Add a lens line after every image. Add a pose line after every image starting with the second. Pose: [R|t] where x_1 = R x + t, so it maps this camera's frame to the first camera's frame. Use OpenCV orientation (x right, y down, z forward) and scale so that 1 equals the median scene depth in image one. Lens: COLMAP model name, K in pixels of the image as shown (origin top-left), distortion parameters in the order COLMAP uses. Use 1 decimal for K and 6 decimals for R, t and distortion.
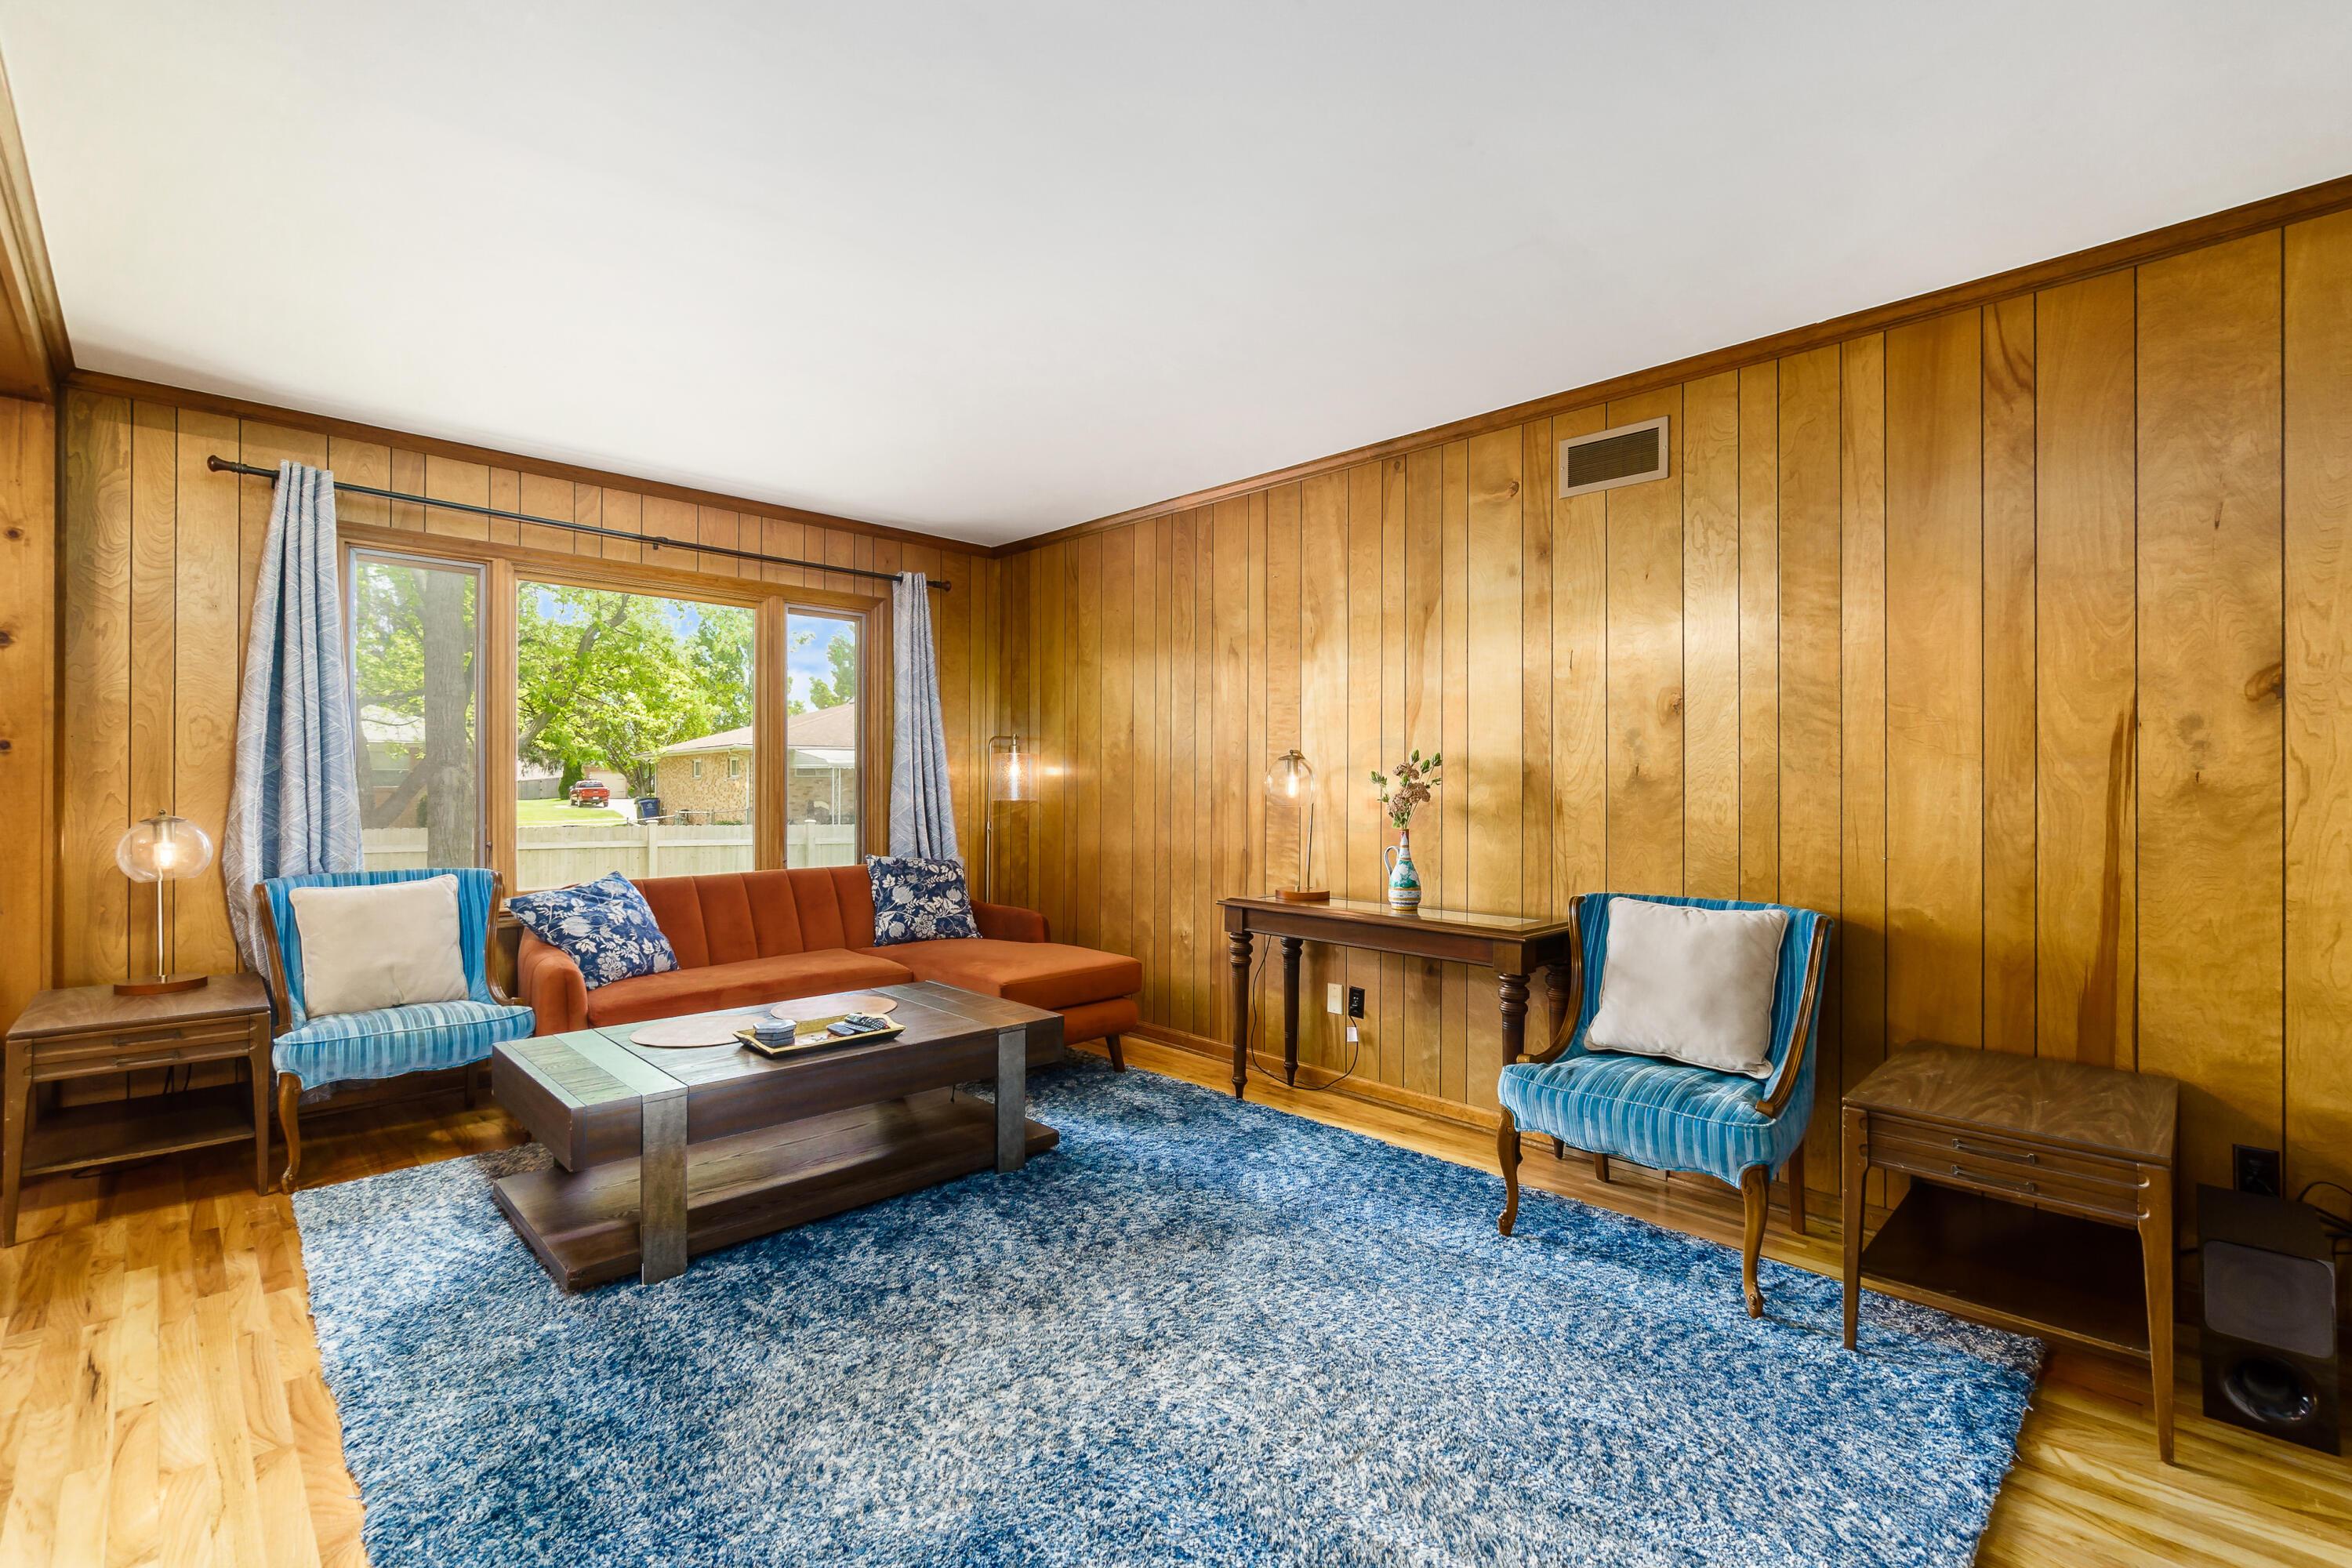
lens RADIAL K [[1031.9, 0, 1172.9], [0, 1031.9, 773.6], [0, 0, 1]] dist [-0.005434, -0.000127]
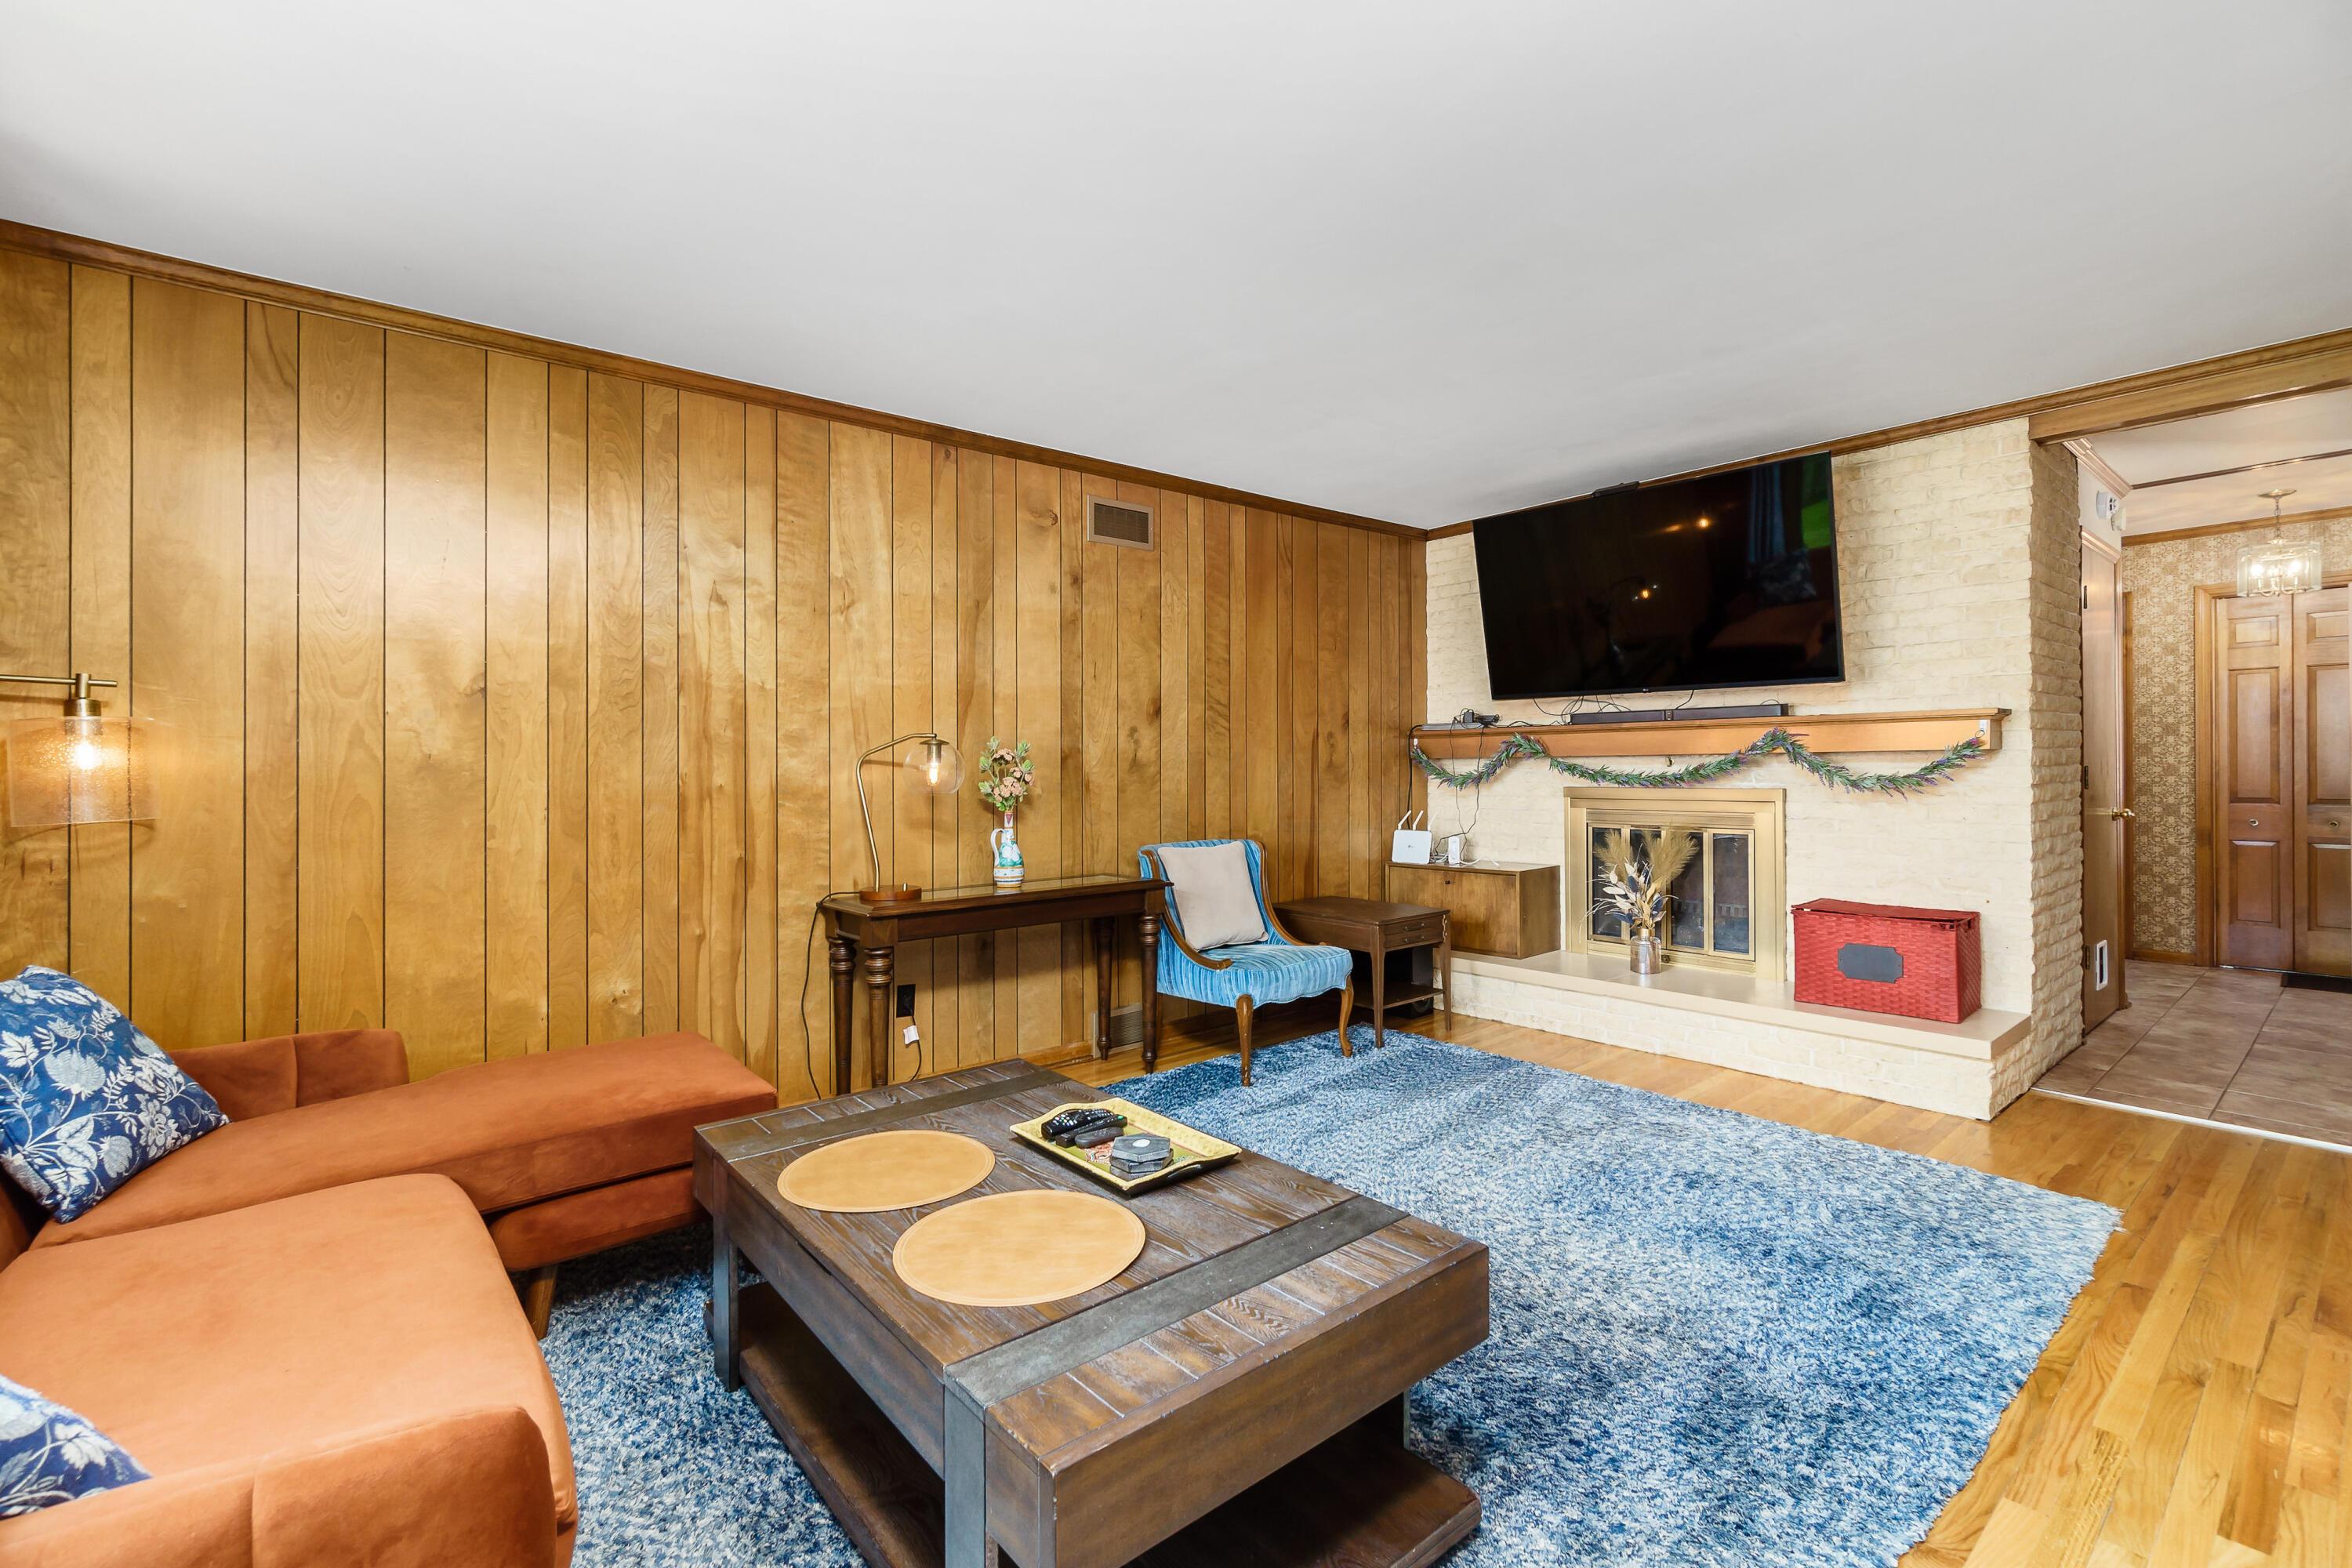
lens RADIAL K [[1031.9, 0, 1167.5], [0, 1031.9, 763.6], [0, 0, 1]] dist [-0.005434, -0.000127]
pose [[0.094014, -0.004563, 0.995560, -0.823753], [0.003792, 0.999984, 0.004225, 0.000633], [-0.995564, 0.003378, 0.094030, 0.742763]]
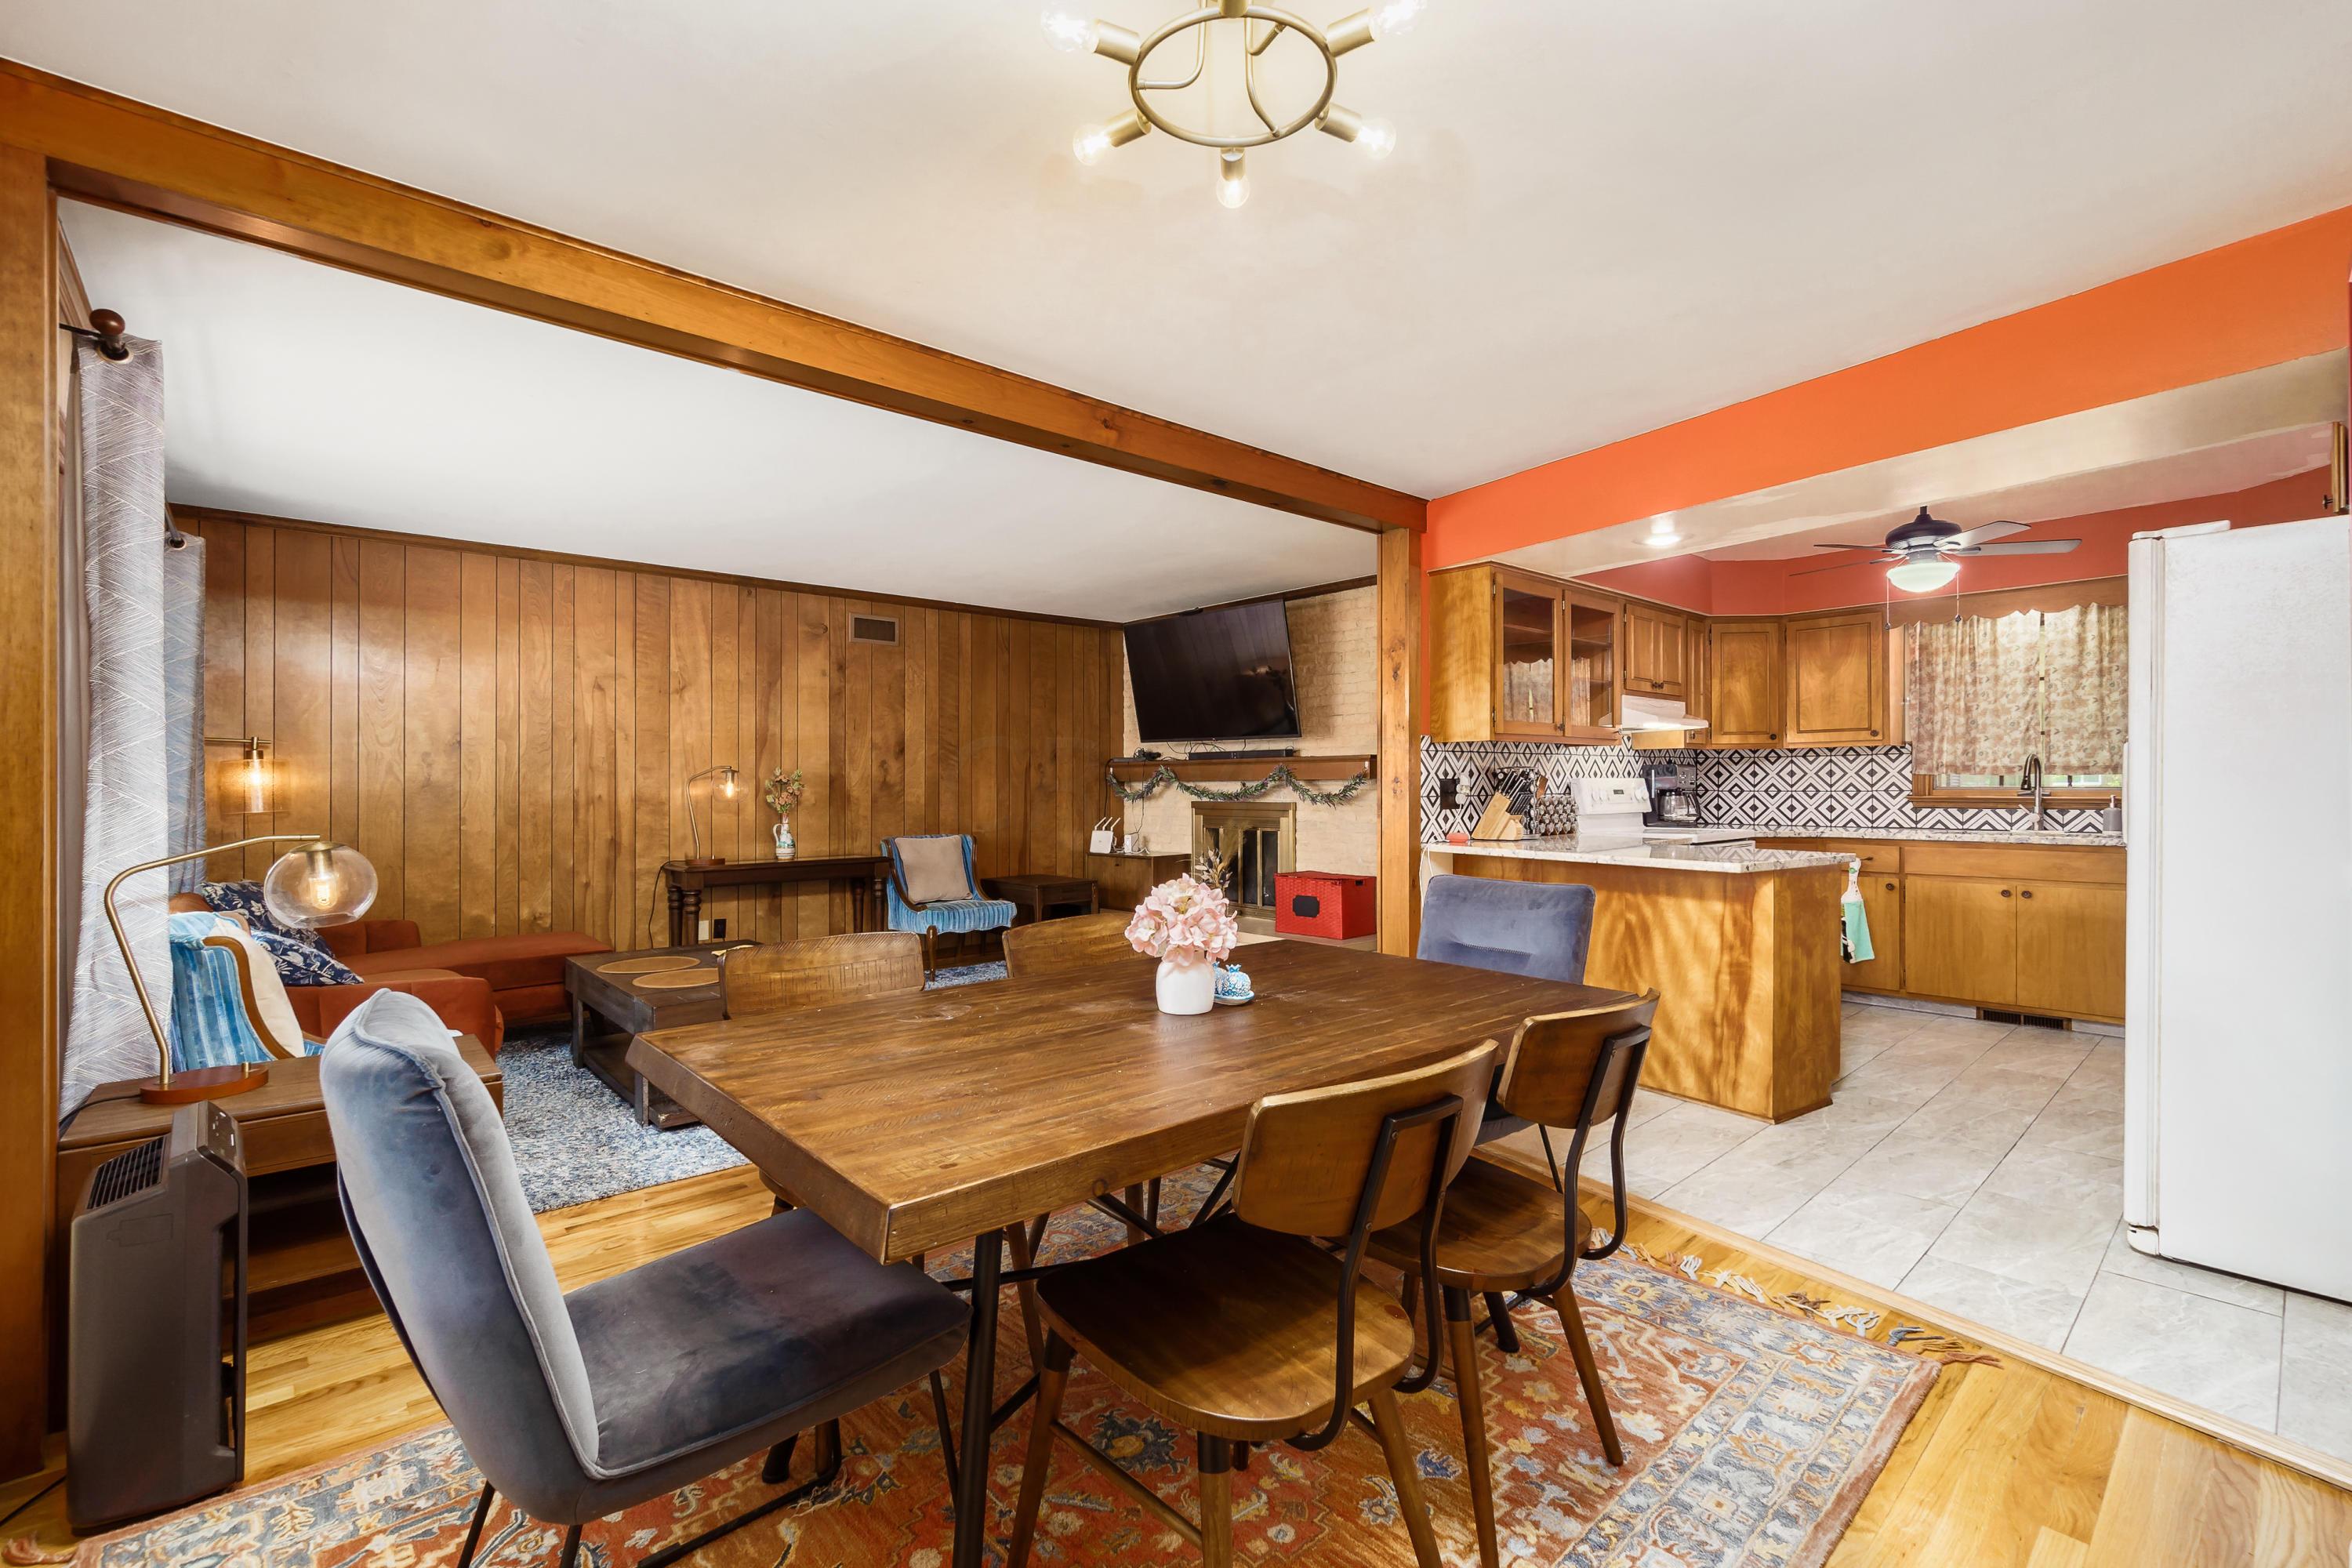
lens RADIAL K [[1031.9, 0, 1175.2], [0, 1031.9, 786.5], [0, 0, 1]] dist [-0.005434, -0.000127]
pose [[0.052809, -0.009312, 0.998561, -1.479537], [-0.002377, 0.999953, 0.009451, -0.009318], [-0.998602, -0.002873, 0.052785, 0.258111]]
